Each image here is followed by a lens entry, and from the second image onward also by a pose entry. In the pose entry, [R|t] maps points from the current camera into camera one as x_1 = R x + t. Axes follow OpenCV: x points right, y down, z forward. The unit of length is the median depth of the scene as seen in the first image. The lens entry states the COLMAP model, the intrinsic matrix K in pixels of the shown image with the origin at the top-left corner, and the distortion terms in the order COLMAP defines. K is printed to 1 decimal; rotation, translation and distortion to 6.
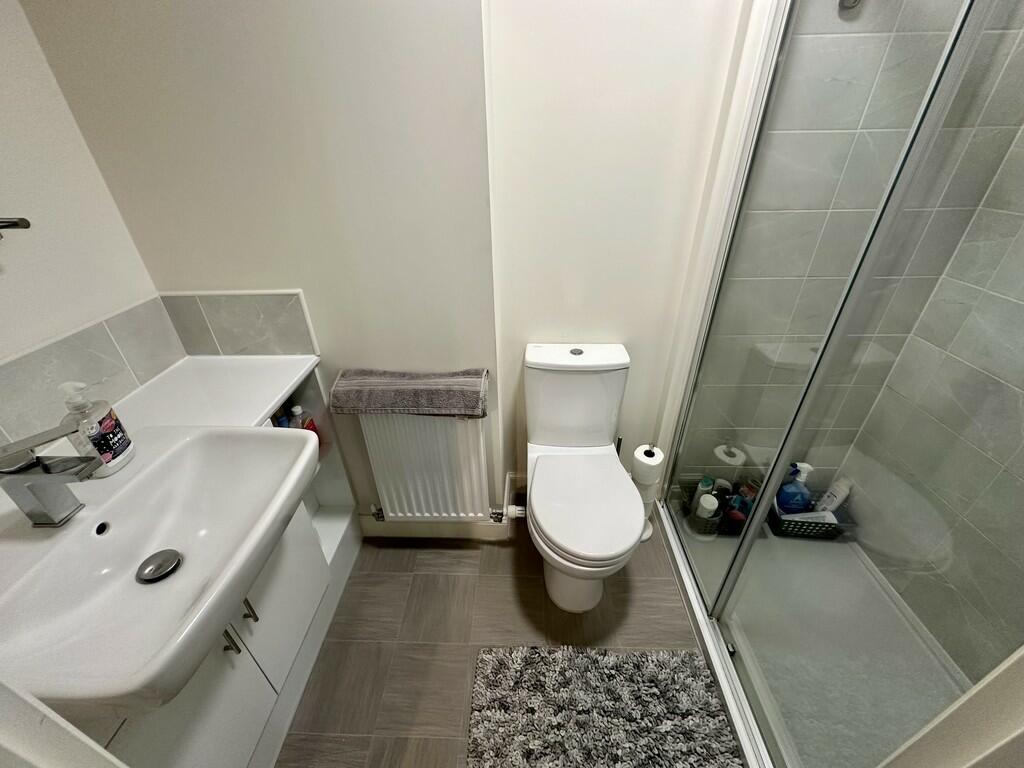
lens RADIAL K [[408.1, 0, 510.4], [0, 408.1, 381.7], [0, 0, 1]] dist [-0.001189, 0.000095]
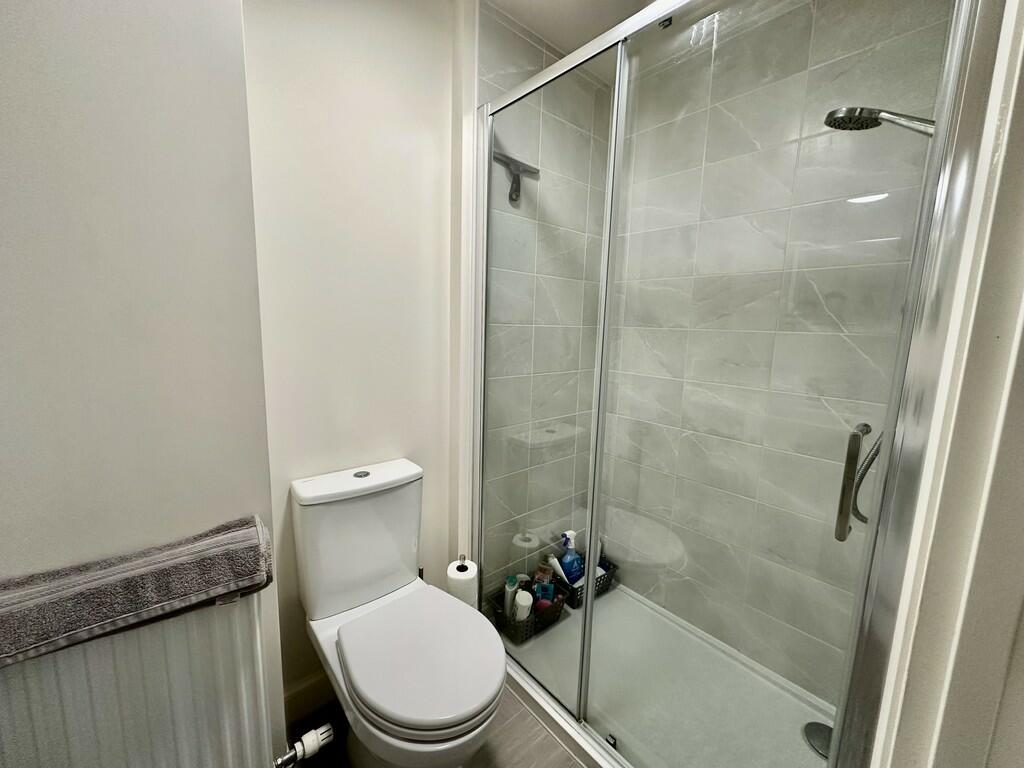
lens RADIAL K [[408.1, 0, 510.4], [0, 408.1, 381.7], [0, 0, 1]] dist [-0.001189, 0.000095]
pose [[0.731008, -0.058737, 0.679836, -0.188846], [0.316274, 0.911976, -0.261286, 0.075872], [-0.604647, 0.406017, 0.685239, 0.161701]]
